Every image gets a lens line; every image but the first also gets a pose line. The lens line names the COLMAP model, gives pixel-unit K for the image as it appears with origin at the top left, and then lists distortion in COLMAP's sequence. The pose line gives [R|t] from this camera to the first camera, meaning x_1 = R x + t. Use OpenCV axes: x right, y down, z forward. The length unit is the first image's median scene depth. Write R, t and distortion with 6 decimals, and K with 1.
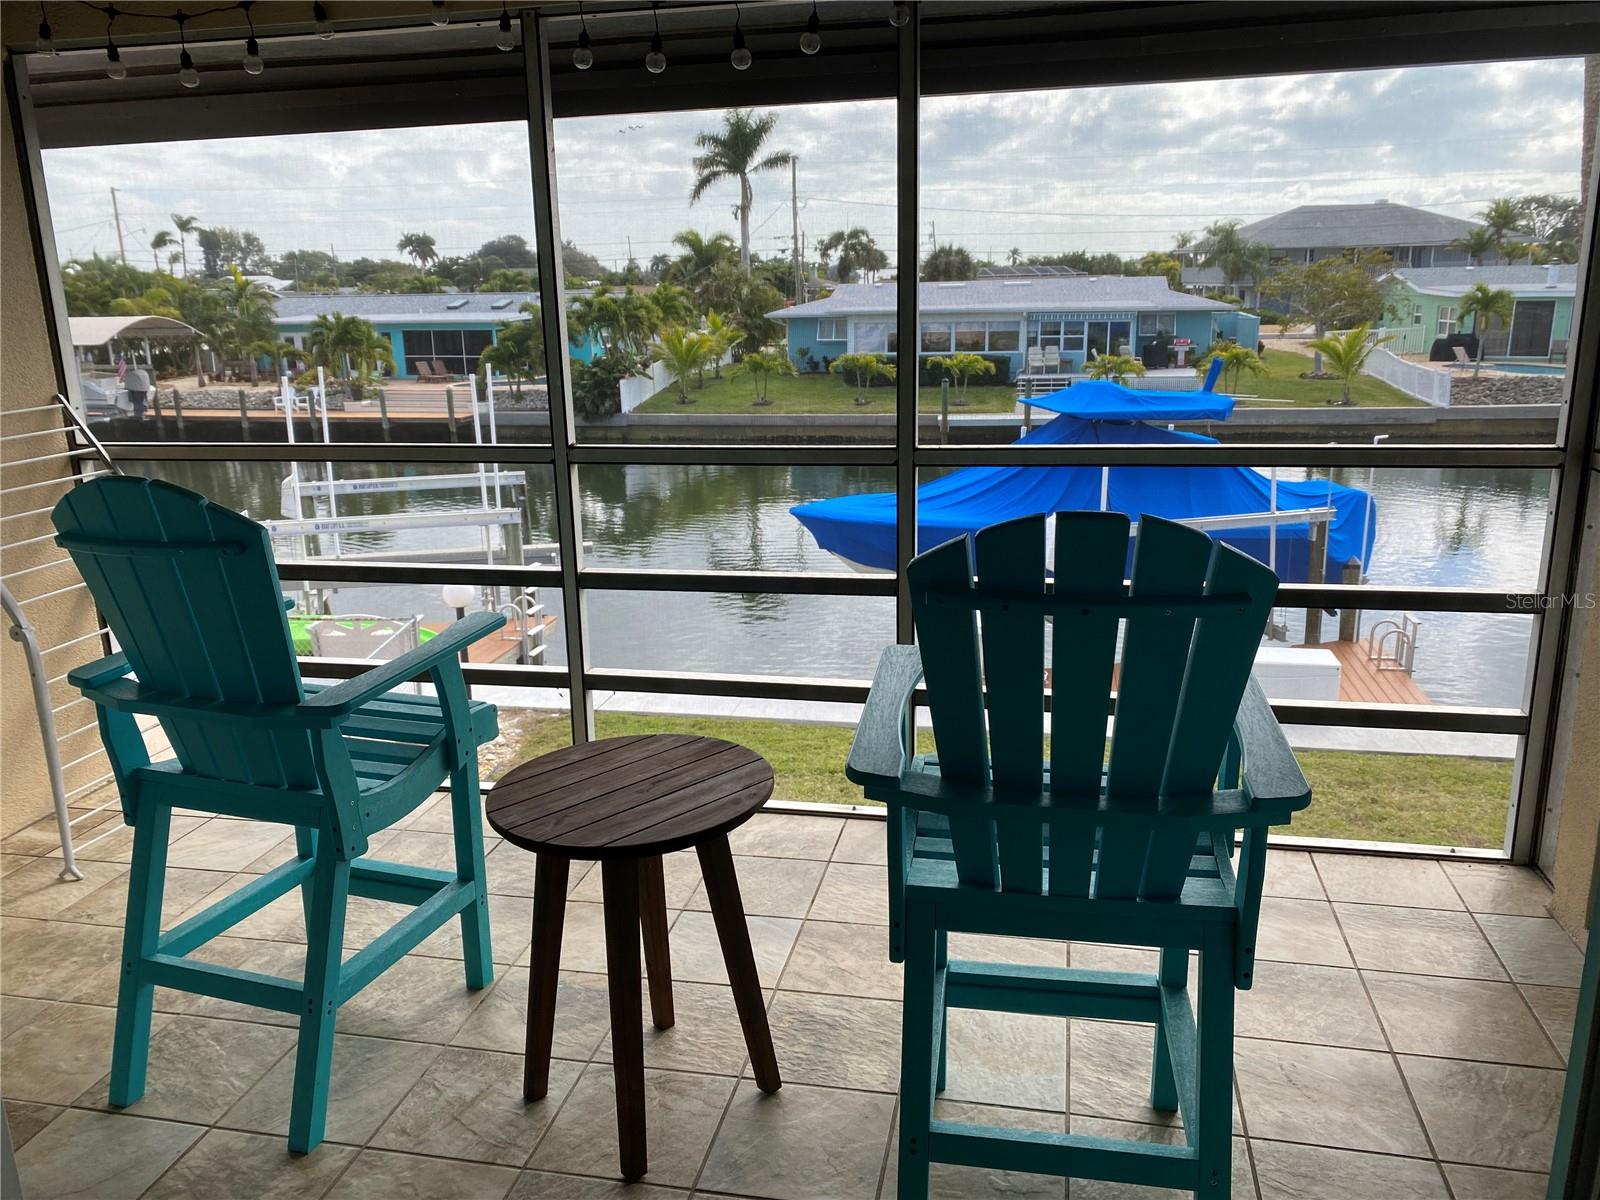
lens RADIAL K [[1243.5, 0, 803.2], [0, 1243.5, 590.0], [0, 0, 1]] dist [0.050259, -0.053784]
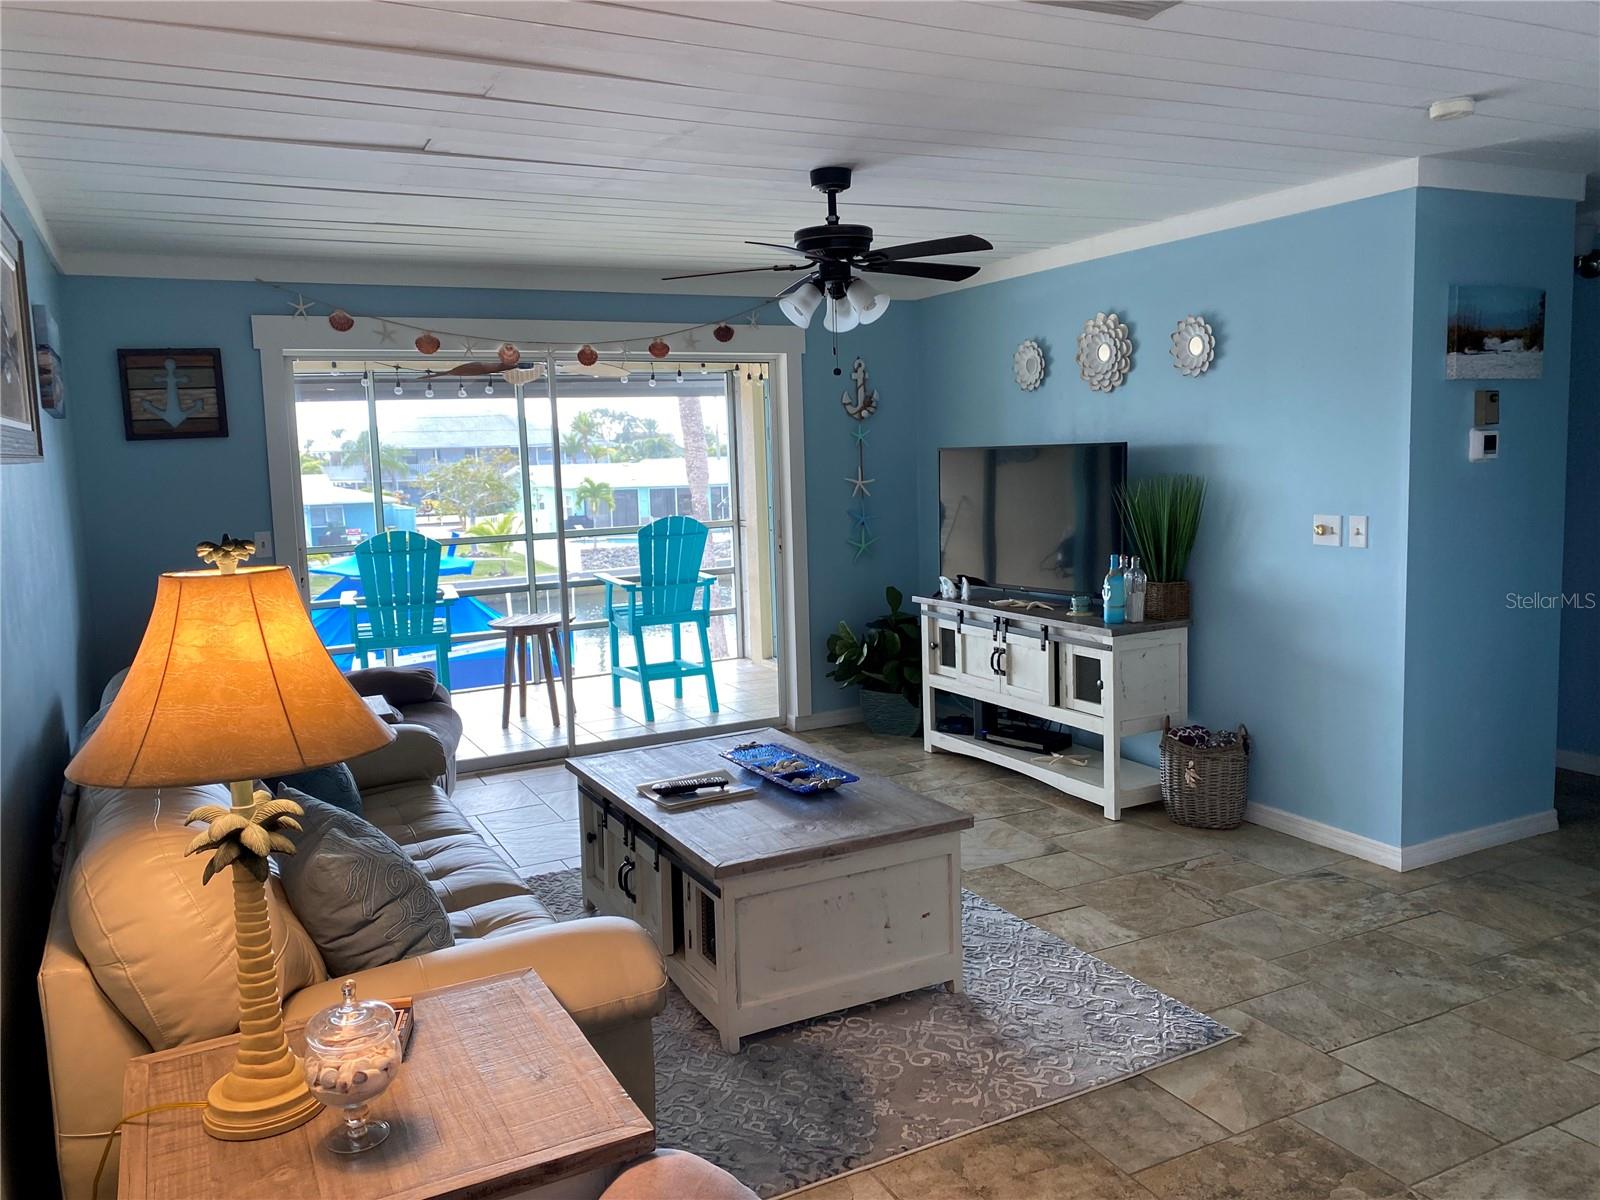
lens RADIAL K [[1243.5, 0, 820.6], [0, 1243.5, 554.4], [0, 0, 1]] dist [0.050259, -0.053784]
pose [[0.774771, -0.056978, 0.629669, -0.066163], [0.169434, 0.978213, -0.119961, 0.021252], [-0.609116, 0.199630, 0.767545, -0.084080]]
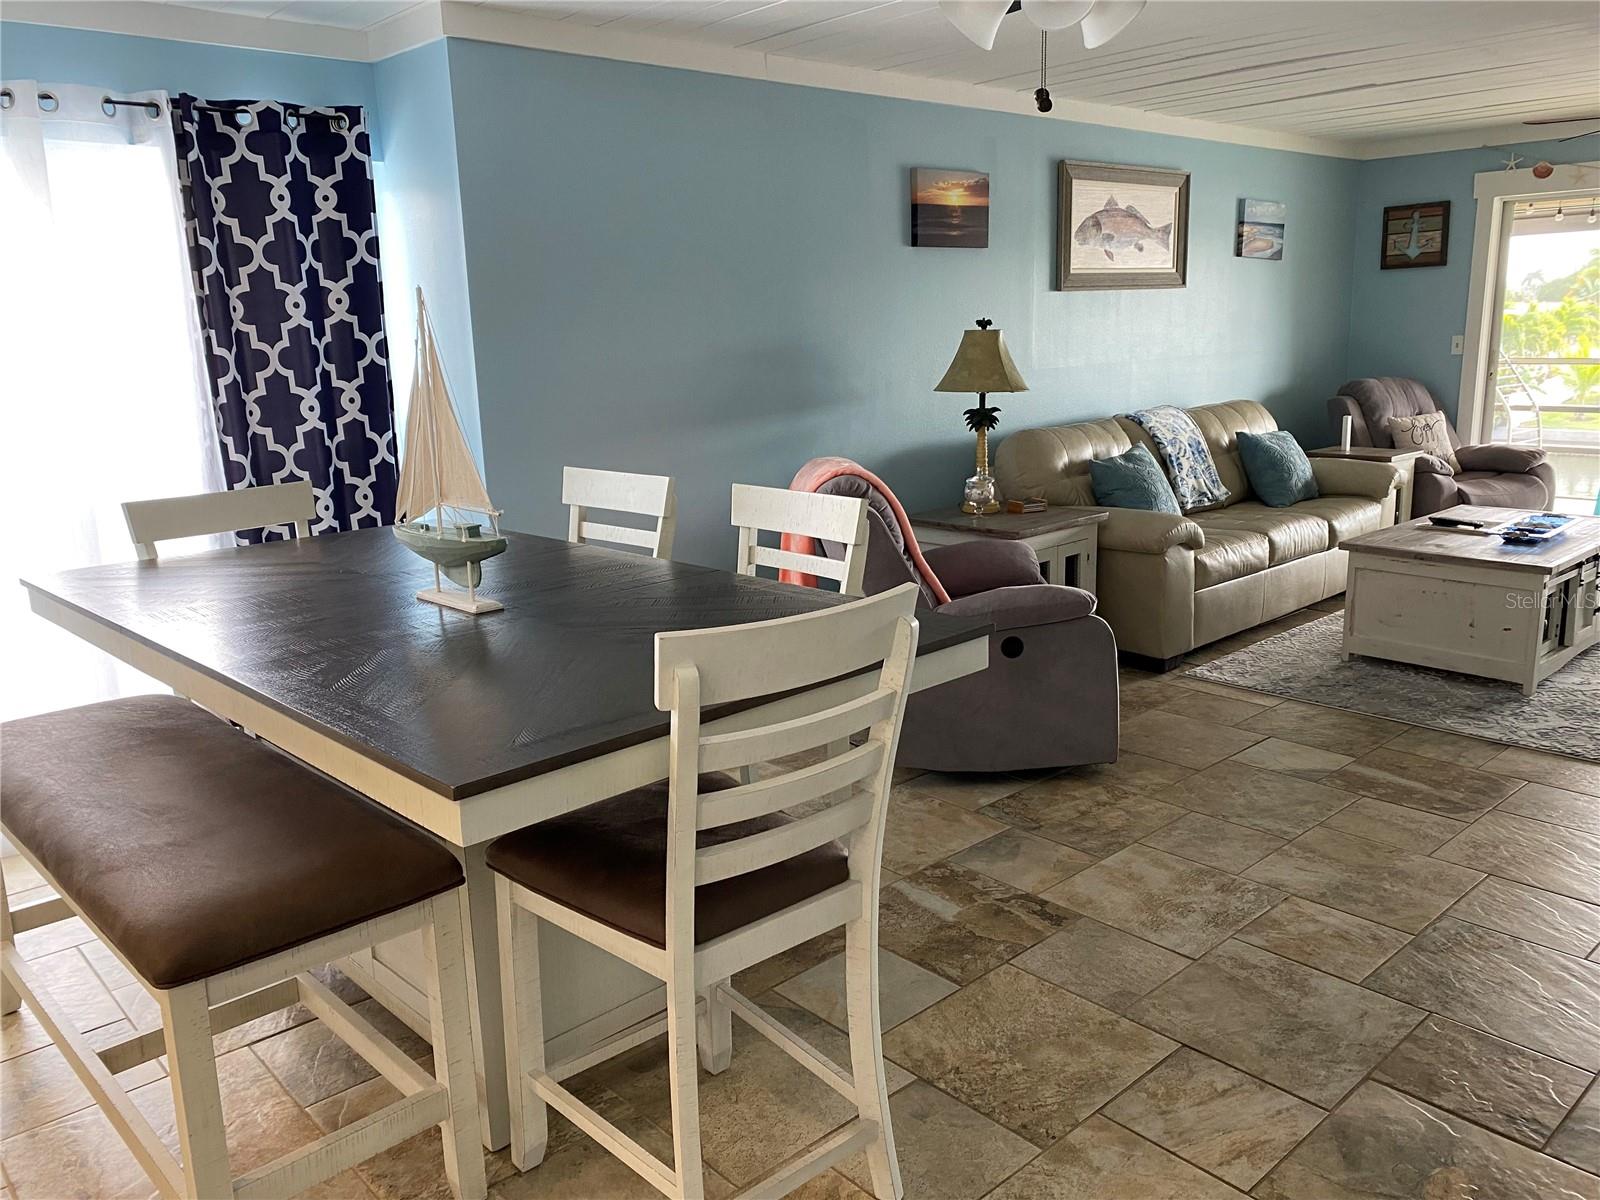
lens RADIAL K [[1243.5, 0, 814.0], [0, 1243.5, 579.9], [0, 0, 1]] dist [0.050259, -0.053784]
pose [[0.817639, 0.123657, -0.562294, -0.014505], [-0.136212, 0.990483, 0.019755, 0.033728], [0.559386, 0.060439, 0.826701, -0.133761]]
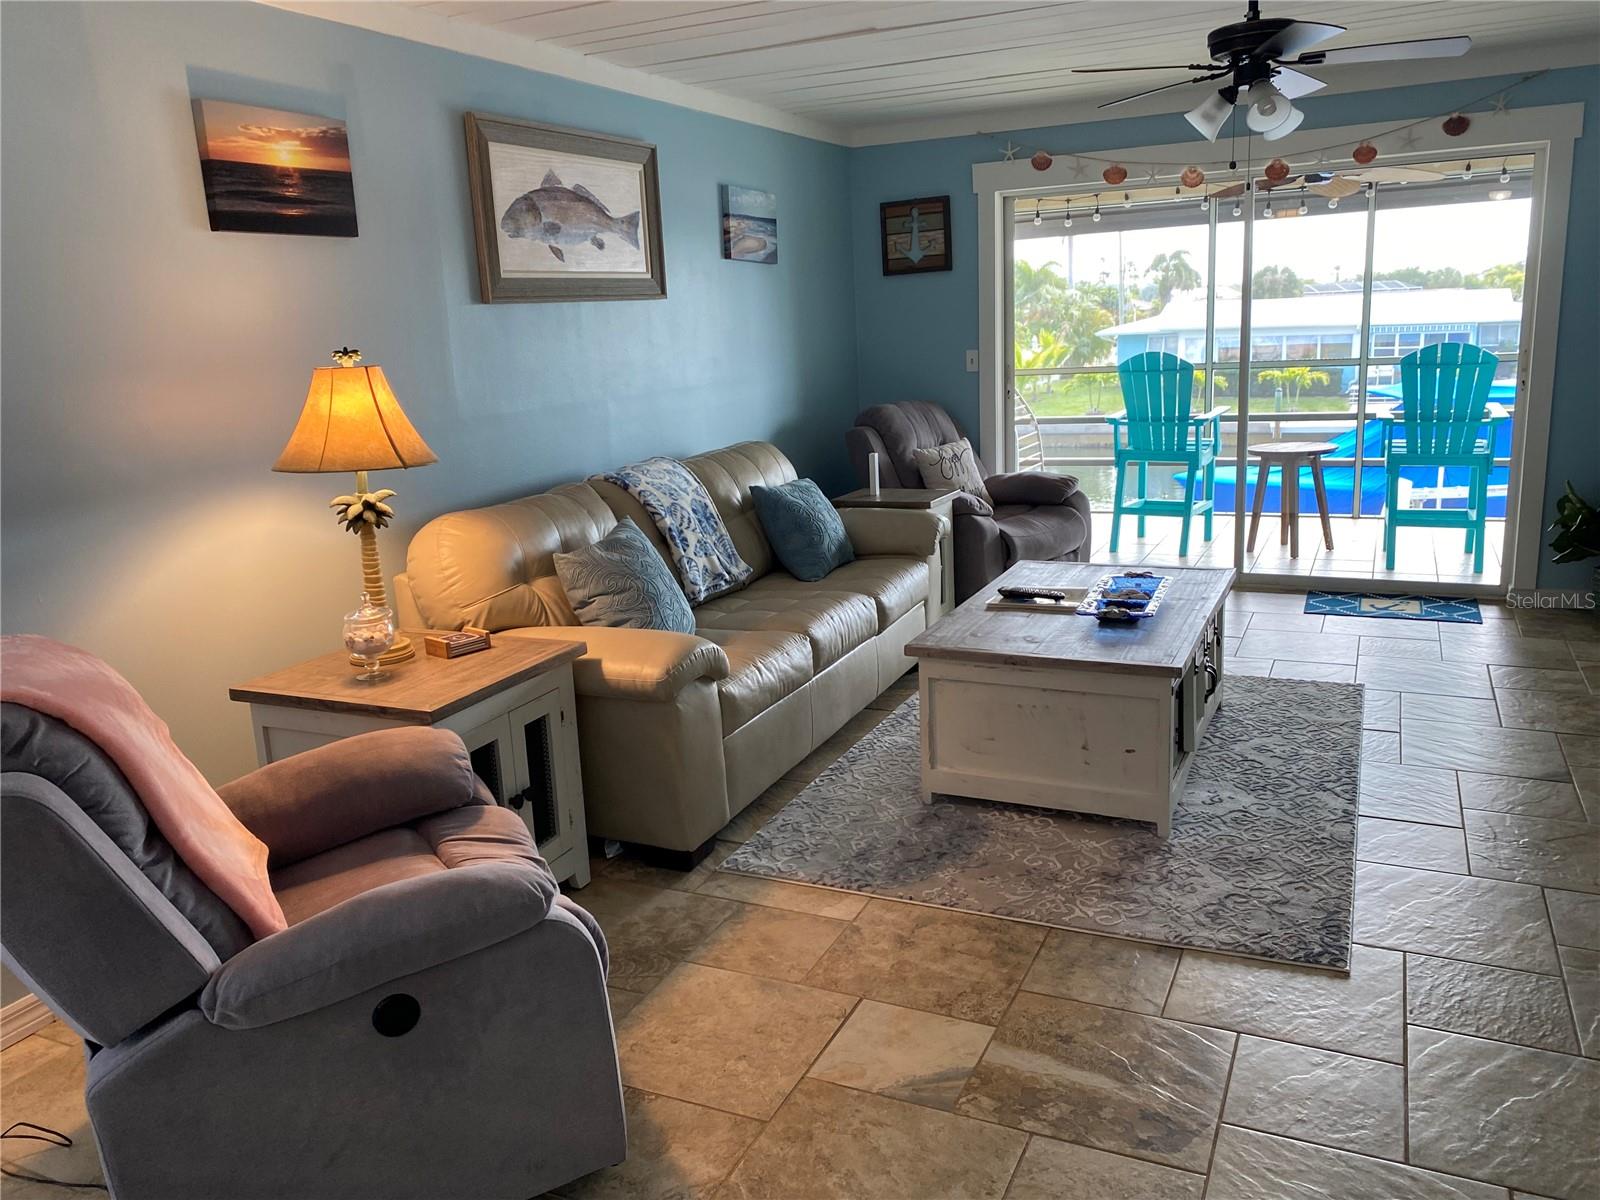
lens RADIAL K [[1243.5, 0, 799.8], [0, 1243.5, 574.0], [0, 0, 1]] dist [0.050259, -0.053784]
pose [[0.972808, 0.024875, -0.230273, -0.025581], [-0.032369, 0.999060, -0.028822, 0.025717], [0.229339, 0.035492, 0.972699, -0.101287]]
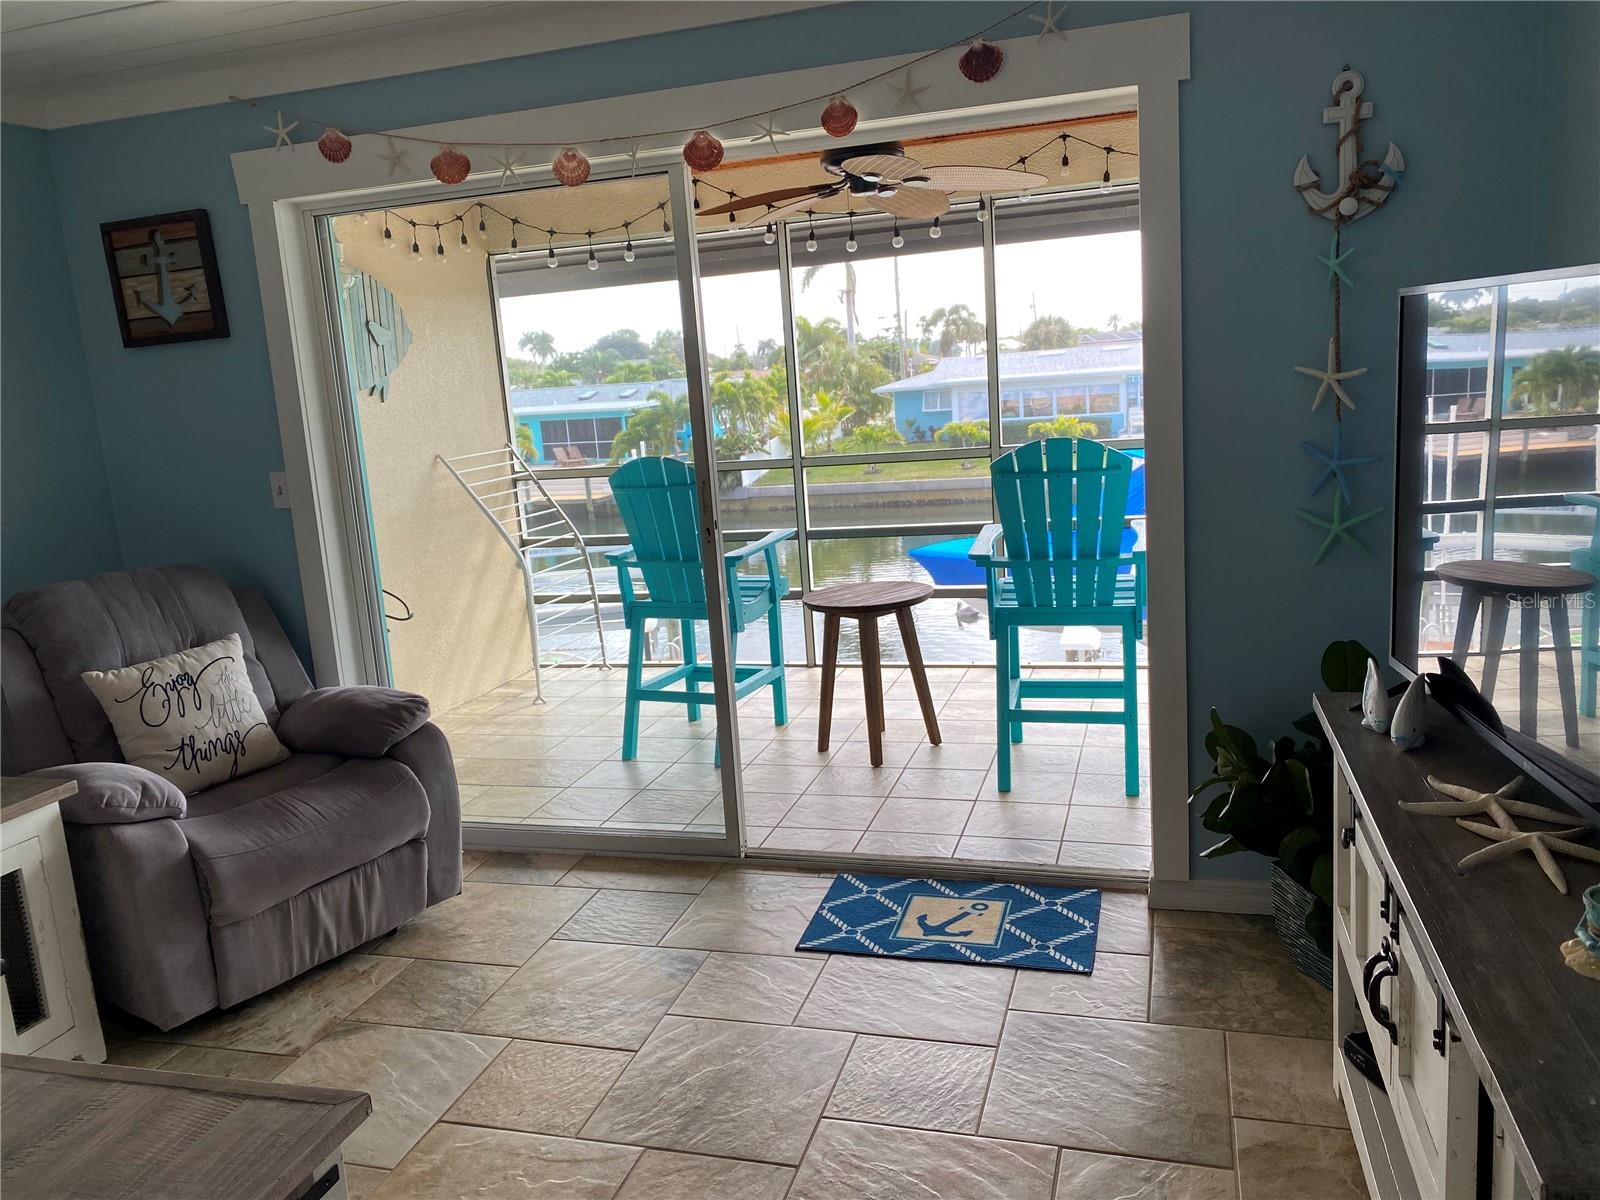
lens RADIAL K [[1243.5, 0, 777.8], [0, 1243.5, 574.7], [0, 0, 1]] dist [0.050259, -0.053784]
pose [[0.993717, -0.032339, -0.107145, -0.002441], [0.024503, 0.996982, -0.073659, 0.011556], [0.109203, 0.070571, 0.991511, -0.046793]]
